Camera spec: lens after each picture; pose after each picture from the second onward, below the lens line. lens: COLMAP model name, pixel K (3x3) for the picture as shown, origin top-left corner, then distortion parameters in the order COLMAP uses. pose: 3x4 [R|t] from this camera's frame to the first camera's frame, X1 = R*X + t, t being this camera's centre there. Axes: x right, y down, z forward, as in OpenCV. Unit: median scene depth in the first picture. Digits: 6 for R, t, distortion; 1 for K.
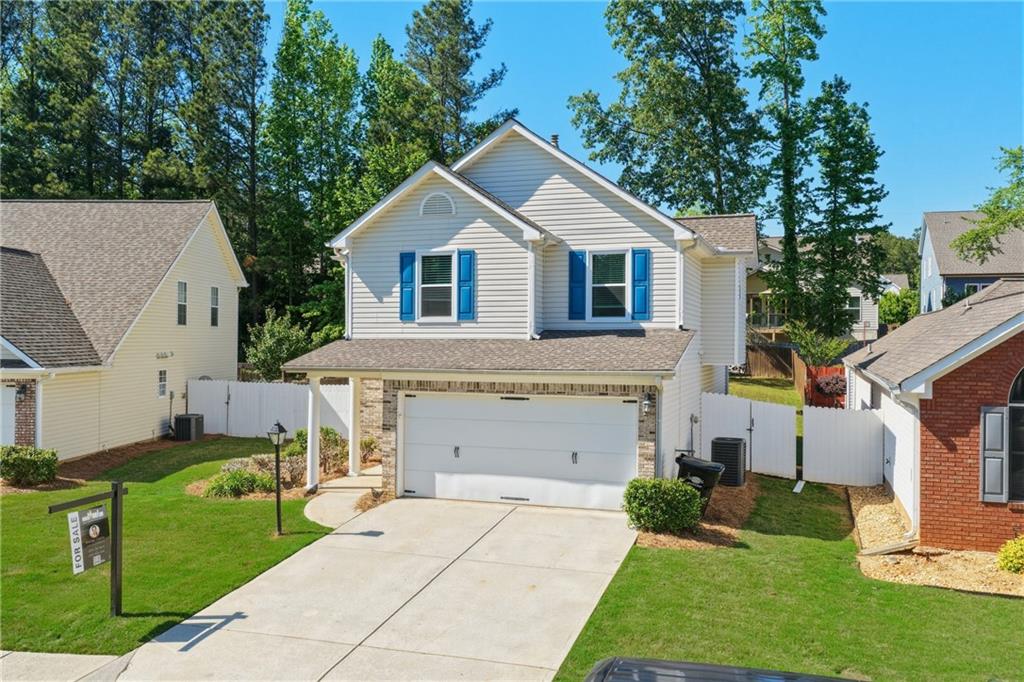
lens RADIAL K [[852.6, 0, 512.0], [0, 852.6, 341.0], [0, 0, 1]] dist [0.002618, 0.005286]
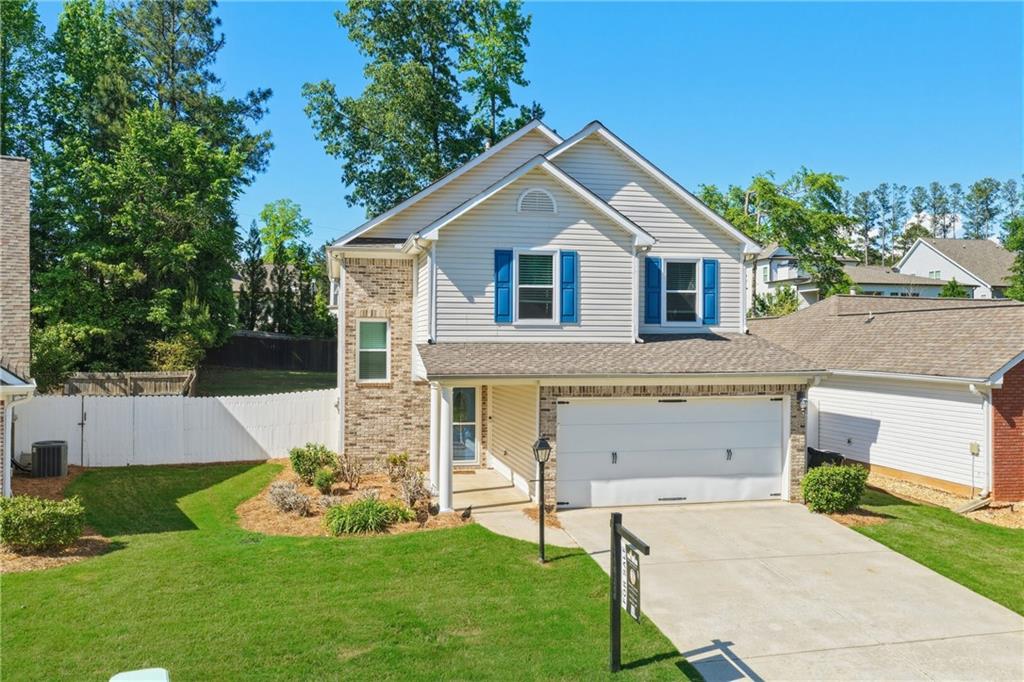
lens RADIAL K [[852.6, 0, 512.0], [0, 852.6, 341.0], [0, 0, 1]] dist [0.002618, 0.005286]
pose [[0.851854, -0.000591, 0.523779, -0.619423], [0.000920, 1.000000, -0.000368, -0.003729], [-0.523779, 0.000795, 0.851854, 0.204679]]
